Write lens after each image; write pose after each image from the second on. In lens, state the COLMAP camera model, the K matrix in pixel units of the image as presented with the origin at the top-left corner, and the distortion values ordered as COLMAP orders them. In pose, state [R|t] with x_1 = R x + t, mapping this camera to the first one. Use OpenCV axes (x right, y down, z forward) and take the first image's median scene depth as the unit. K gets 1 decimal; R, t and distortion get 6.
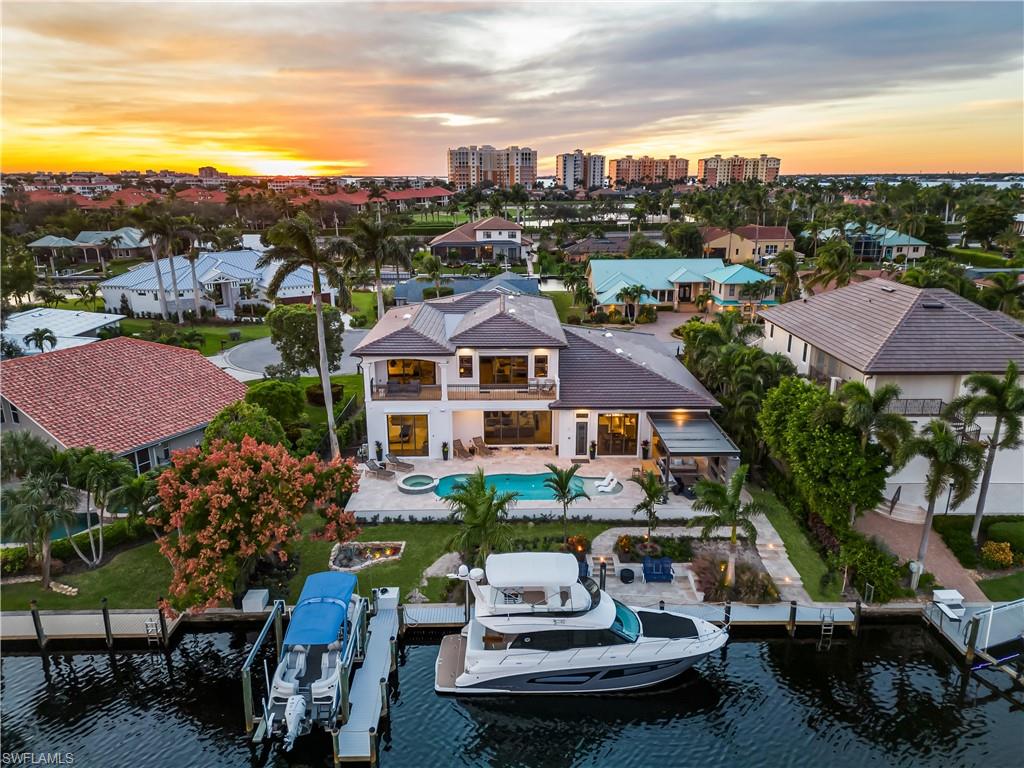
lens RADIAL K [[710.4, 0, 512.0], [0, 710.4, 384.0], [0, 0, 1]] dist [0.085489, -0.093268]
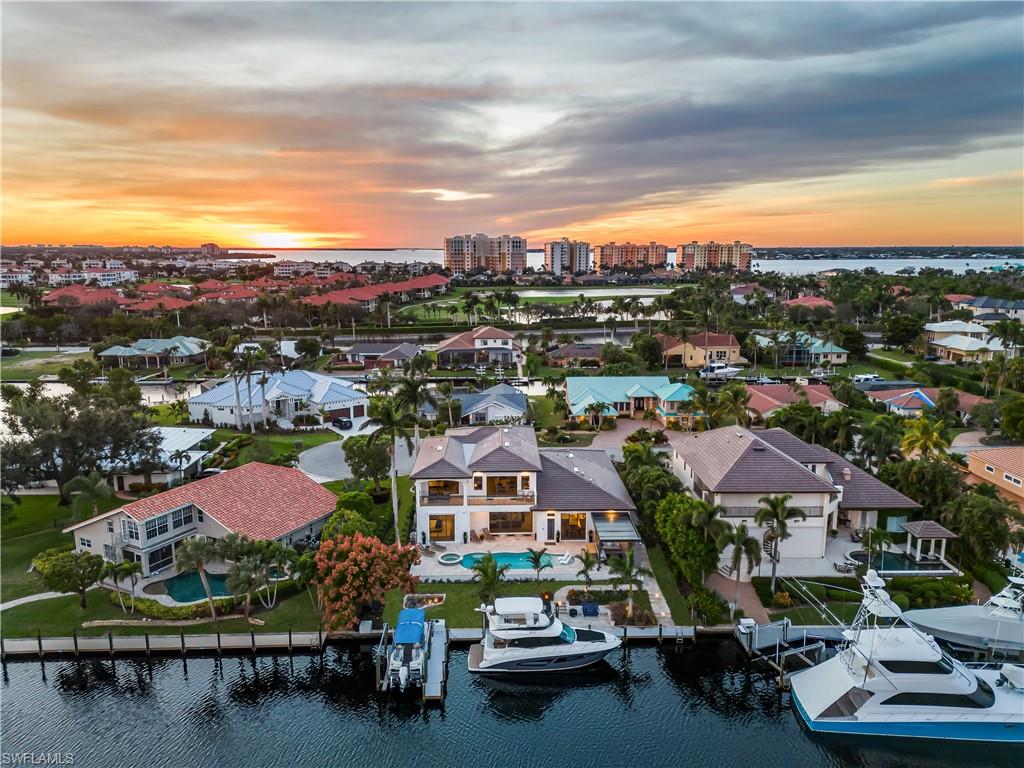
lens RADIAL K [[710.4, 0, 512.0], [0, 710.4, 384.0], [0, 0, 1]] dist [0.085489, -0.093268]
pose [[0.999926, -0.001654, 0.012034, -0.007750], [0.002758, 0.995721, -0.092366, -0.098366], [-0.011830, 0.092392, 0.995652, -0.609325]]
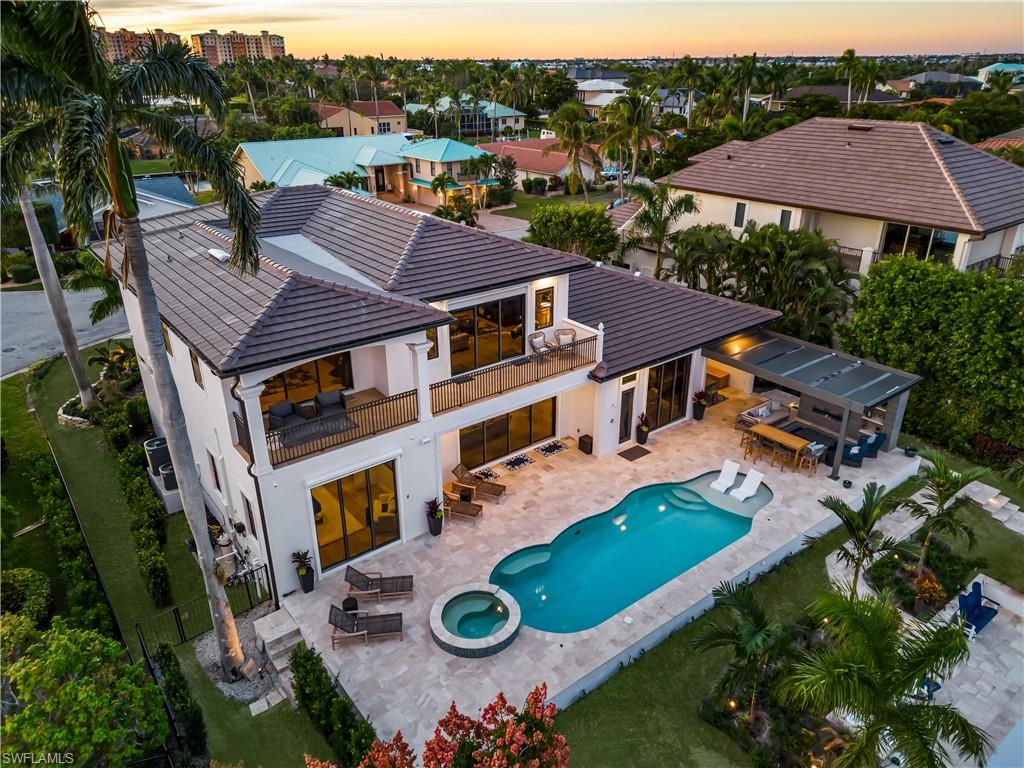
lens RADIAL K [[710.4, 0, 512.0], [0, 710.4, 384.0], [0, 0, 1]] dist [0.085489, -0.093268]
pose [[0.794802, -0.249934, 0.553013, -0.294807], [0.171024, 0.966568, 0.191040, -0.077604], [-0.582273, -0.057261, 0.810975, 0.566134]]
